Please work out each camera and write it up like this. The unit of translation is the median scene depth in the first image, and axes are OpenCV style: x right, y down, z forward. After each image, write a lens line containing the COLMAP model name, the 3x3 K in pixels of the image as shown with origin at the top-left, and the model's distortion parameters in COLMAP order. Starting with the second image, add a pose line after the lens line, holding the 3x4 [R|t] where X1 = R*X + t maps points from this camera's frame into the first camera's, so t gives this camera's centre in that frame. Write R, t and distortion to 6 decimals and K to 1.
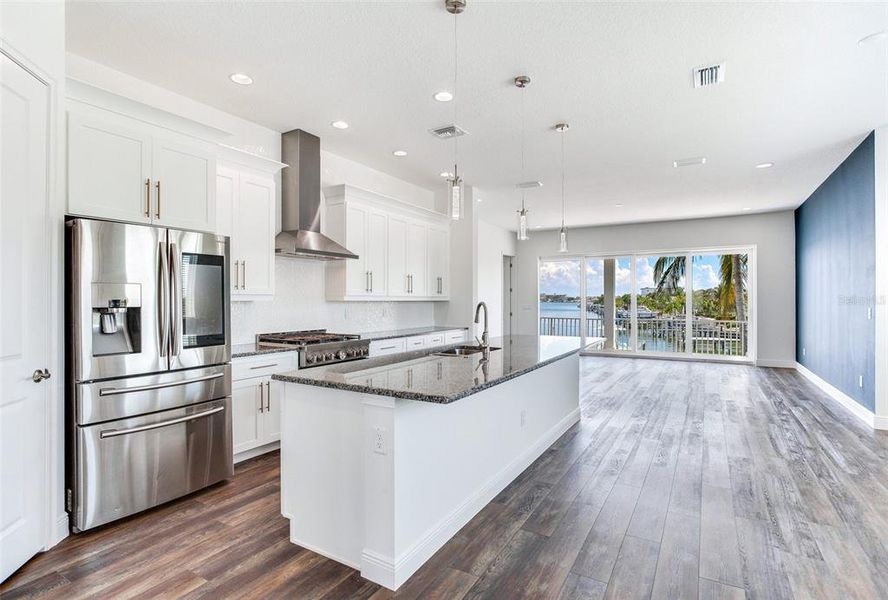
lens RADIAL K [[440.6, 0, 440.6], [0, 440.6, 299.1], [0, 0, 1]] dist [-0.029053, 0.006188]
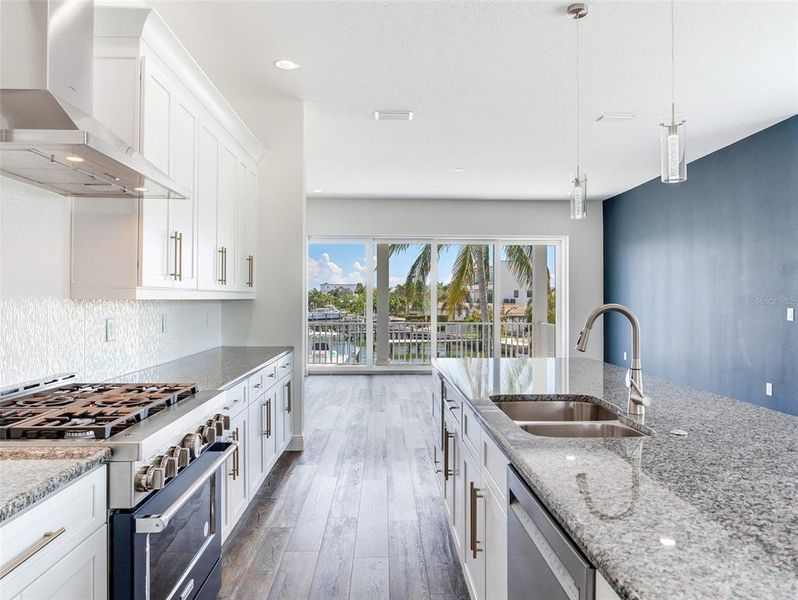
lens RADIAL K [[552.1, 0, 398.2], [0, 552.1, 293.2], [0, 0, 1]] dist [-0.026695, 0.002433]
pose [[0.836020, 0.007030, 0.548653, -0.361422], [-0.003555, 0.999966, -0.007394, 0.000559], [-0.548687, 0.004231, 0.836017, 0.551967]]
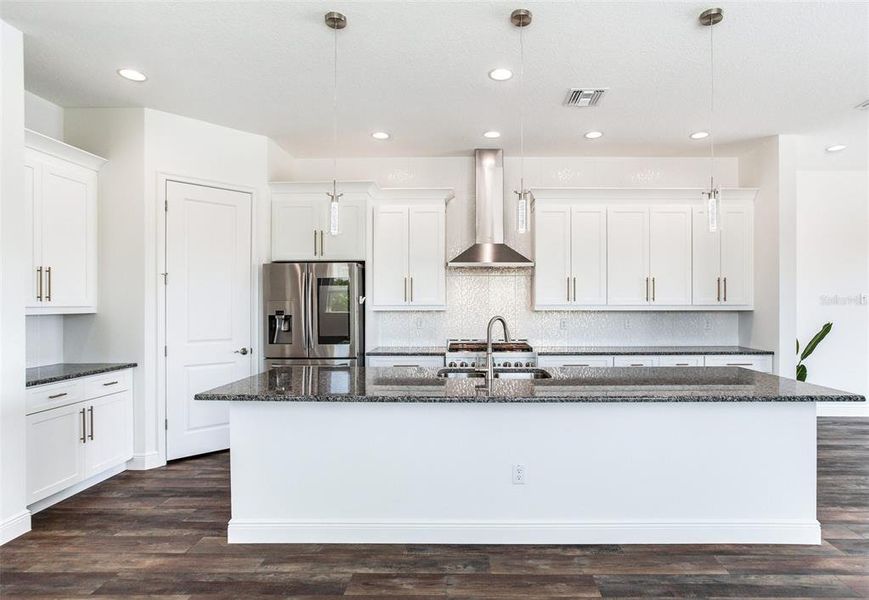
lens RADIAL K [[459.9, 0, 464.4], [0, 459.9, 301.8], [0, 0, 1]] dist [-0.033805, 0.015437]
pose [[0.515250, -0.007038, -0.857011, 0.673195], [0.002292, 0.999974, -0.006834, -0.010642], [0.857037, 0.001557, 0.515253, 0.441997]]
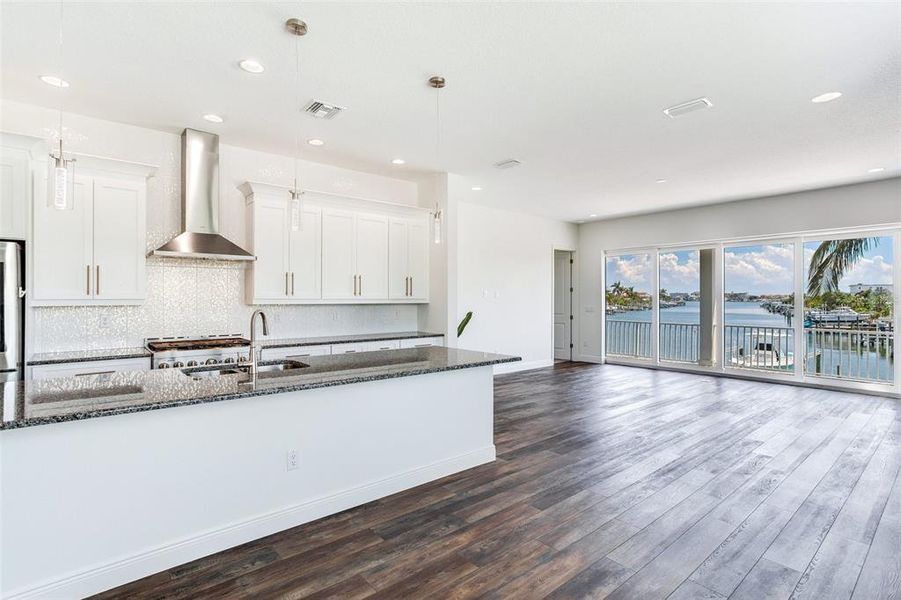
lens RADIAL K [[437.5, 0, 455.3], [0, 437.5, 292.1], [0, 0, 1]] dist [-0.029277, 0.015402]
pose [[0.950817, -0.005828, -0.309699, 0.590602], [0.001426, 0.999895, -0.014438, -0.010329], [0.309750, 0.013286, 0.950725, 0.307325]]
